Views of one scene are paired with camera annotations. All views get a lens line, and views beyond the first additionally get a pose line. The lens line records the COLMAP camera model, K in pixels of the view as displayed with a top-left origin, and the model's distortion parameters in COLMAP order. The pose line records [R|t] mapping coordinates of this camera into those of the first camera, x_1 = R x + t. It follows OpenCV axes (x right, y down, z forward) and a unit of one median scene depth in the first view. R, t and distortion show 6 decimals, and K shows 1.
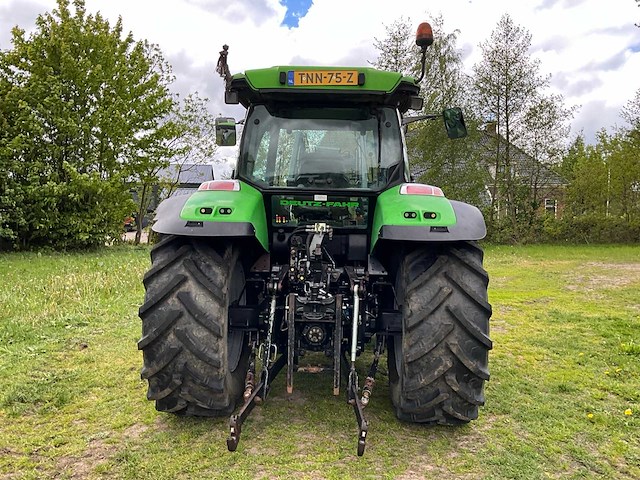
lens RADIAL K [[515.5, 0, 320.0], [0, 515.5, 240.0], [0, 0, 1]] dist [0.094838, -0.171460]
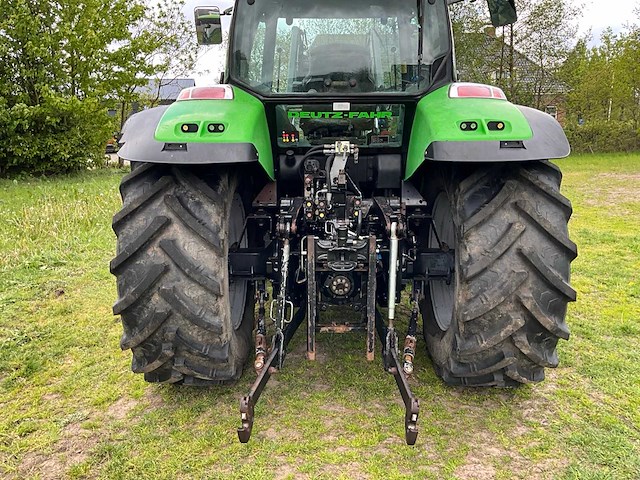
lens RADIAL K [[515.5, 0, 320.0], [0, 515.5, 240.0], [0, 0, 1]] dist [0.094838, -0.171460]
pose [[0.999394, -0.031292, 0.015234, -0.051149], [0.028479, 0.986884, 0.158900, -0.011730], [-0.020007, -0.158370, 0.987177, 0.241090]]
